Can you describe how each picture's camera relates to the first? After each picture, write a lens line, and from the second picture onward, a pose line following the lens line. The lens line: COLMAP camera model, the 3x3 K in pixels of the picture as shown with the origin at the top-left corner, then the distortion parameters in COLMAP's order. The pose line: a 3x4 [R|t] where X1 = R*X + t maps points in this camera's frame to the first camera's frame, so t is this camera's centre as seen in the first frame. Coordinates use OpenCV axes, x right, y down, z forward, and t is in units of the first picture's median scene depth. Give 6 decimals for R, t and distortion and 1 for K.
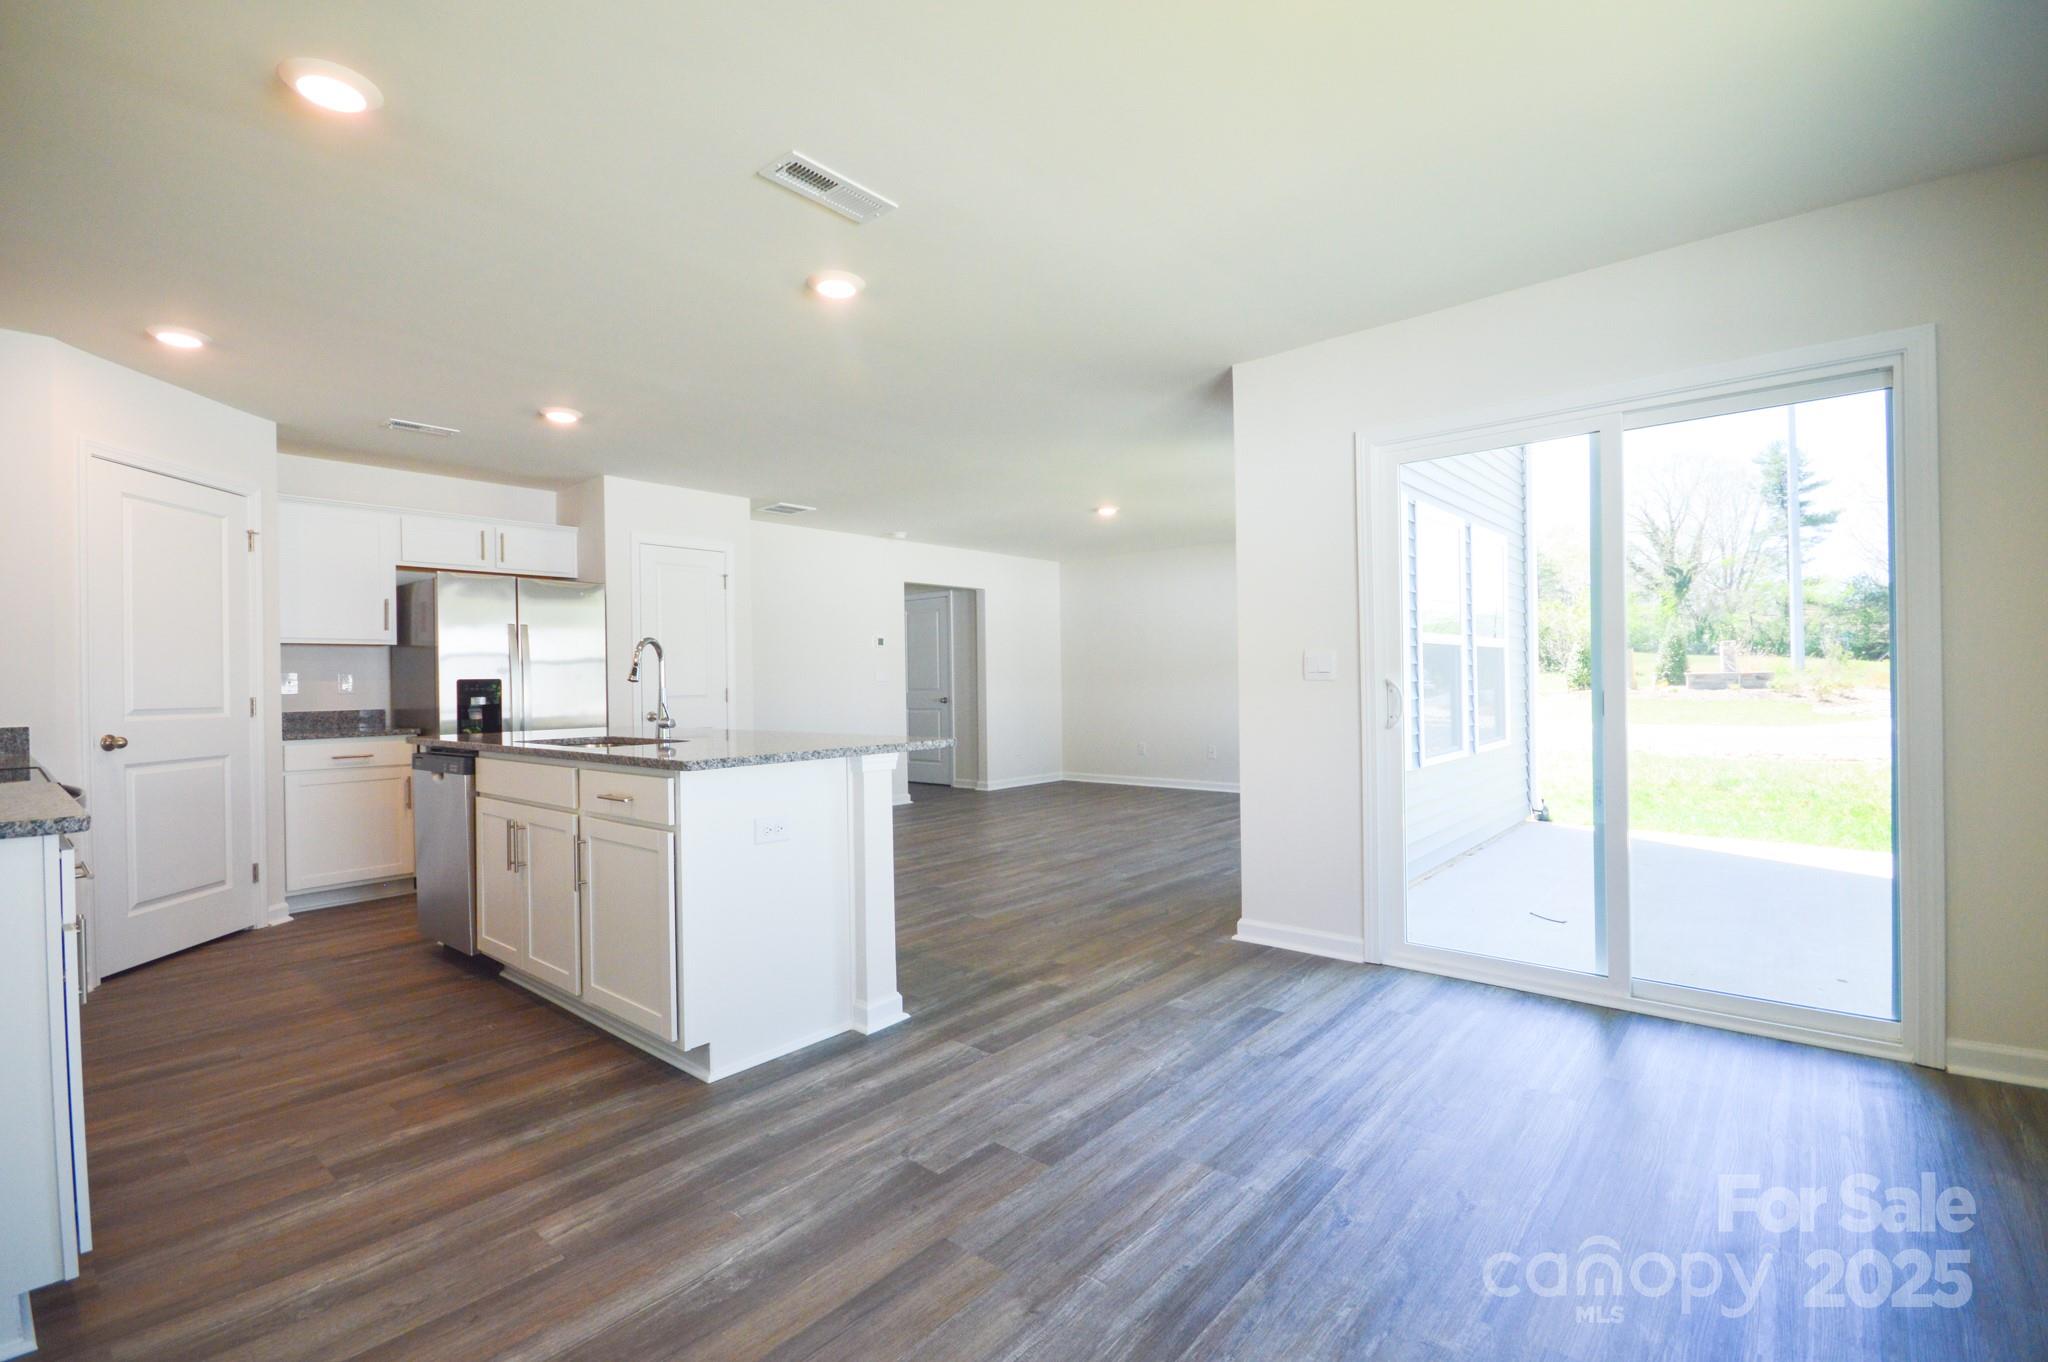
lens RADIAL K [[908.5, 0, 1022.3], [0, 908.5, 678.9], [0, 0, 1]] dist [0.009166, -0.013078]
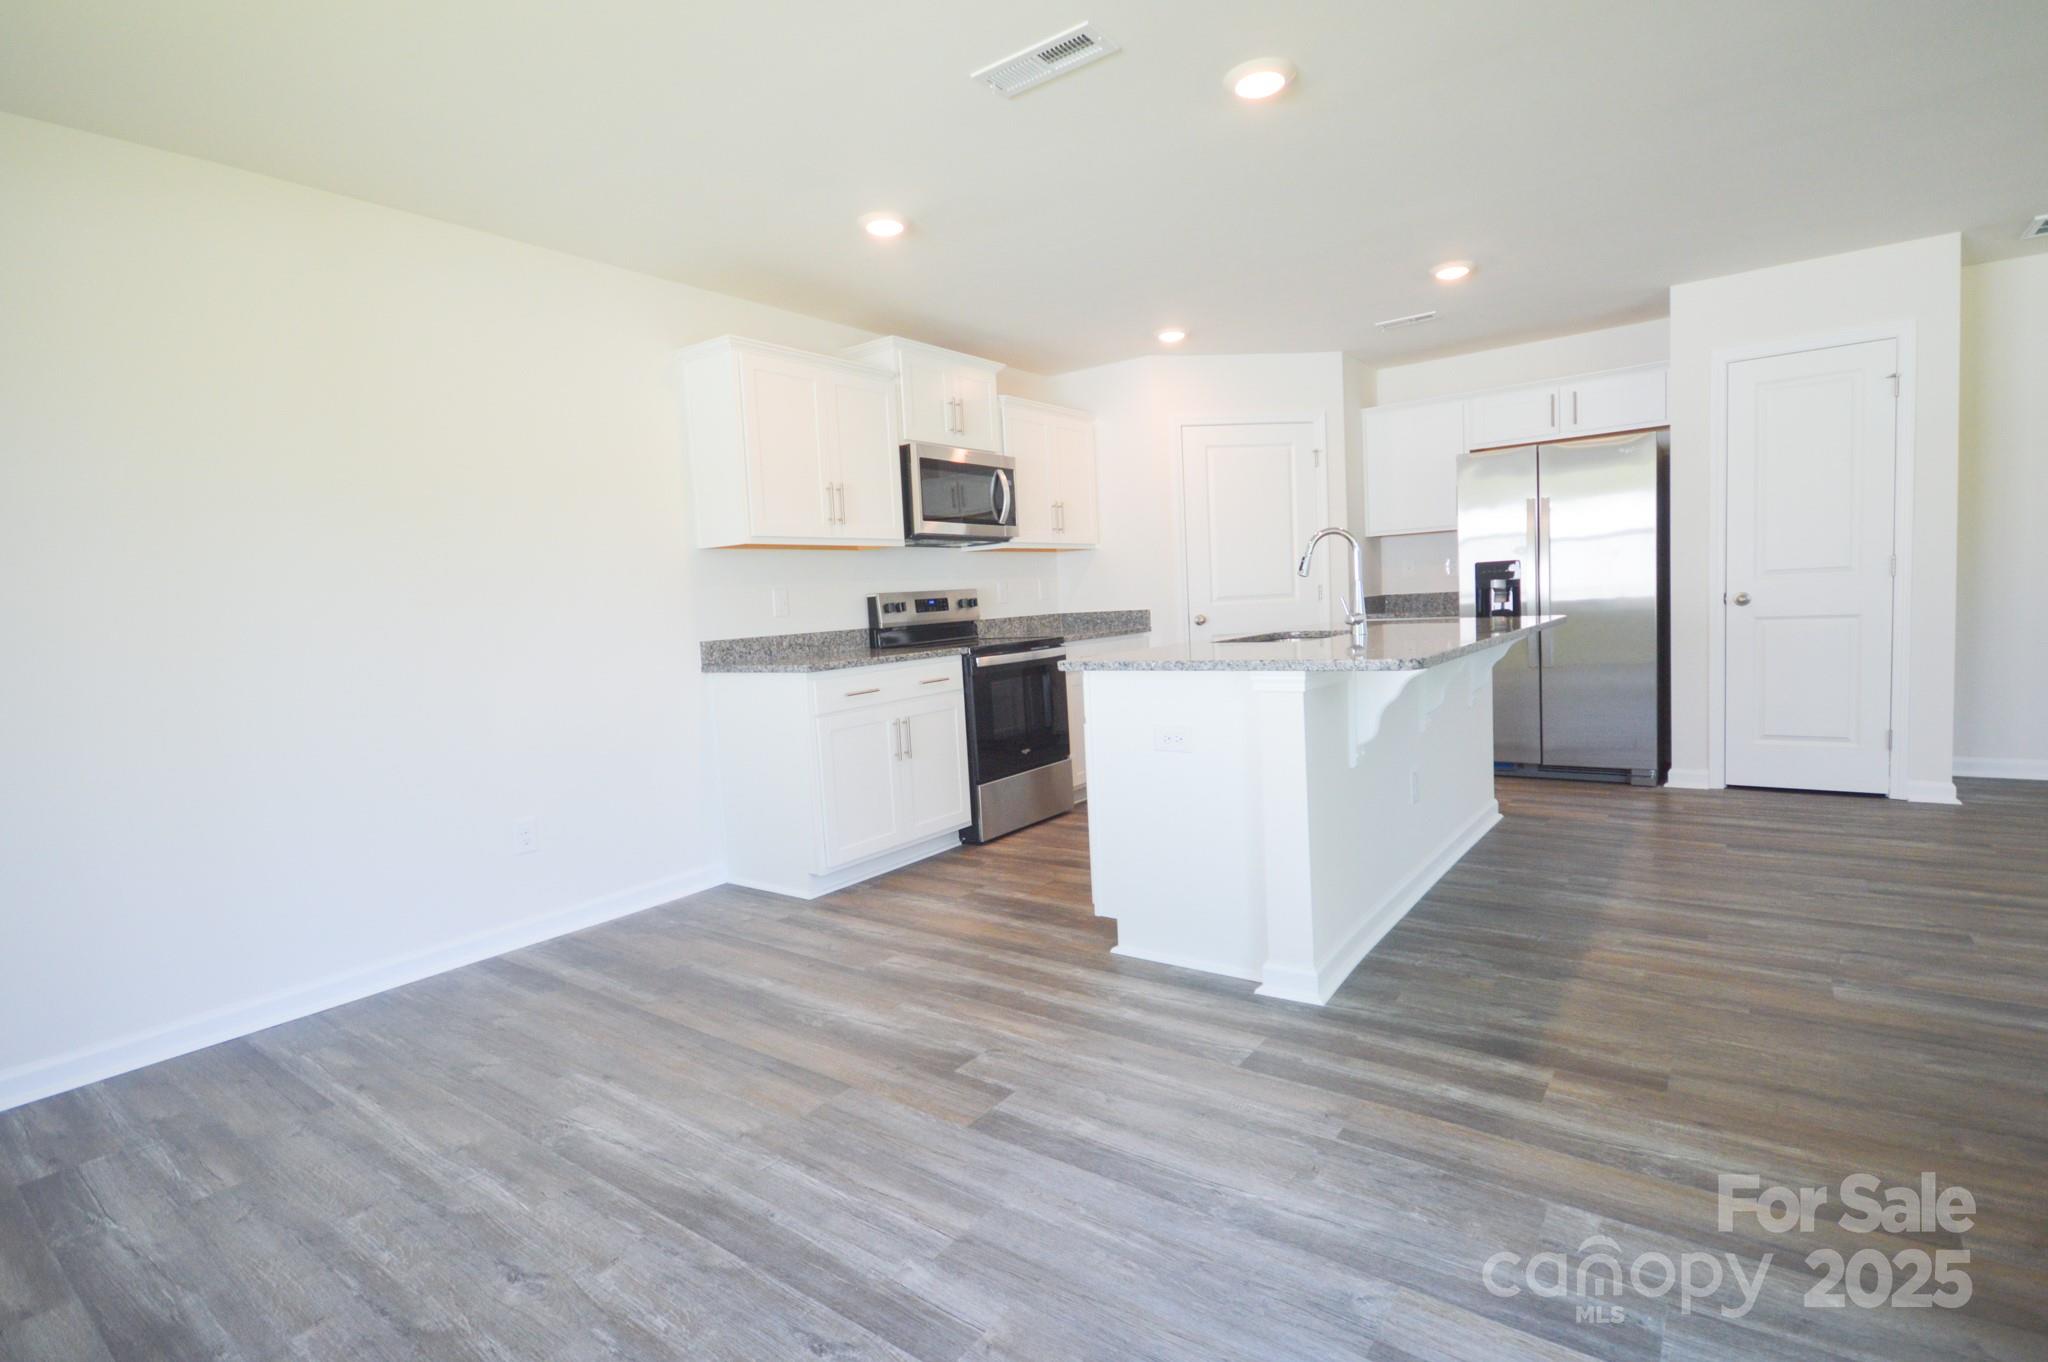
lens RADIAL K [[984.8, 0, 1023.8], [0, 984.8, 676.7], [0, 0, 1]] dist [-0.002113, 0.000079]
pose [[0.071857, 0.091519, -0.993207, 0.586072], [0.054915, 0.993908, 0.095557, -0.007153], [0.995902, -0.061408, 0.066393, 0.604835]]
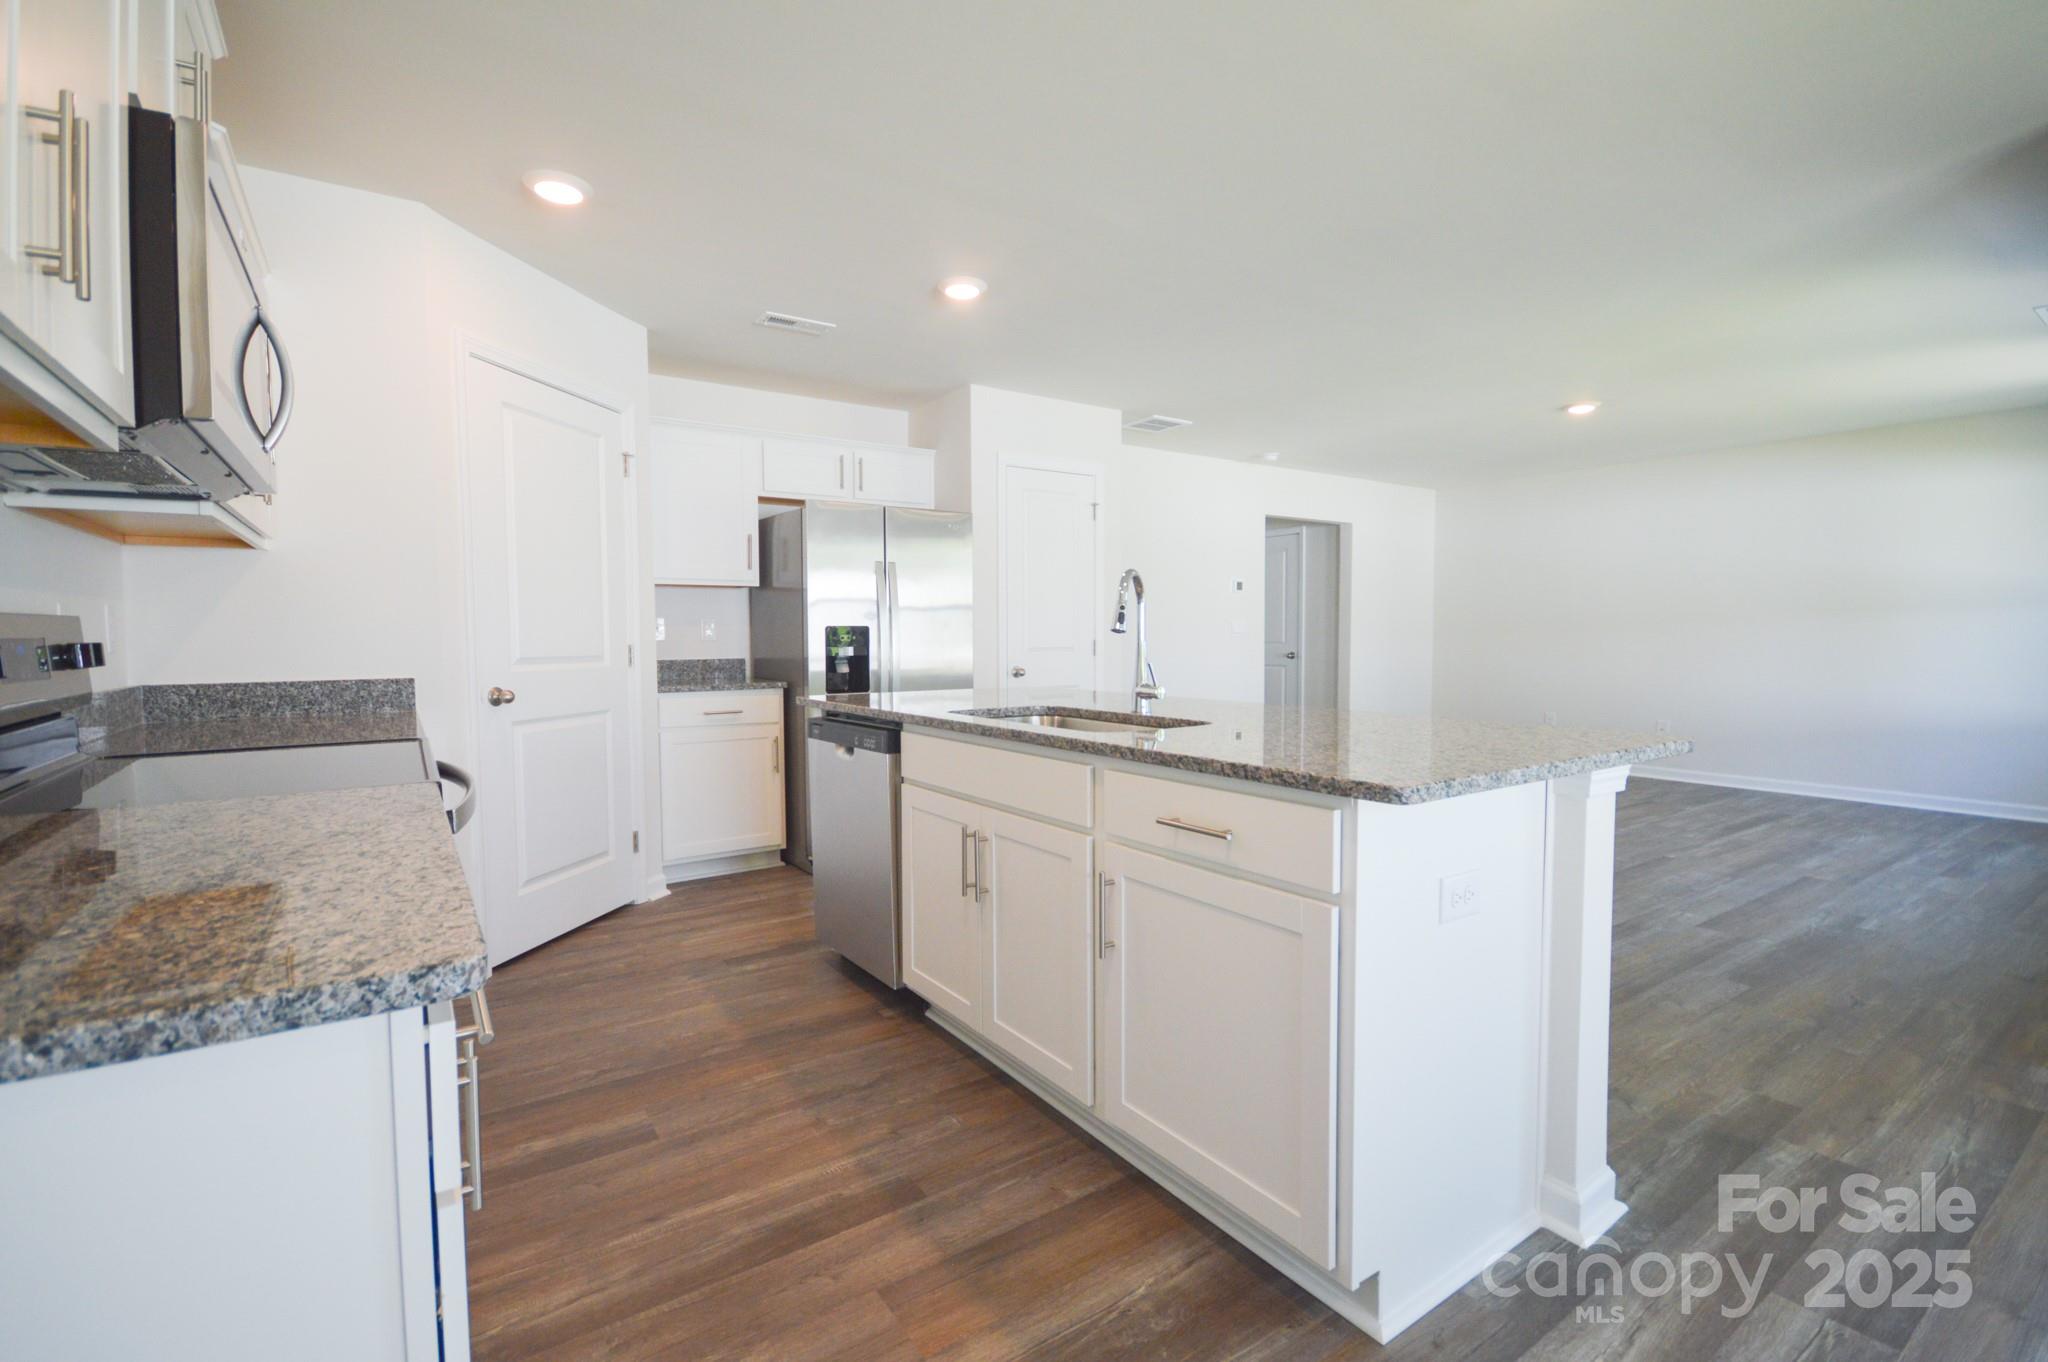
lens RADIAL K [[910.2, 0, 1019.0], [0, 910.2, 678.1], [0, 0, 1]] dist [-0.001701, -0.001143]
pose [[0.965471, 0.024300, -0.259373, -0.309311], [-0.010203, 0.998403, 0.055556, -0.000034], [0.260309, -0.050992, 0.964178, 0.299649]]
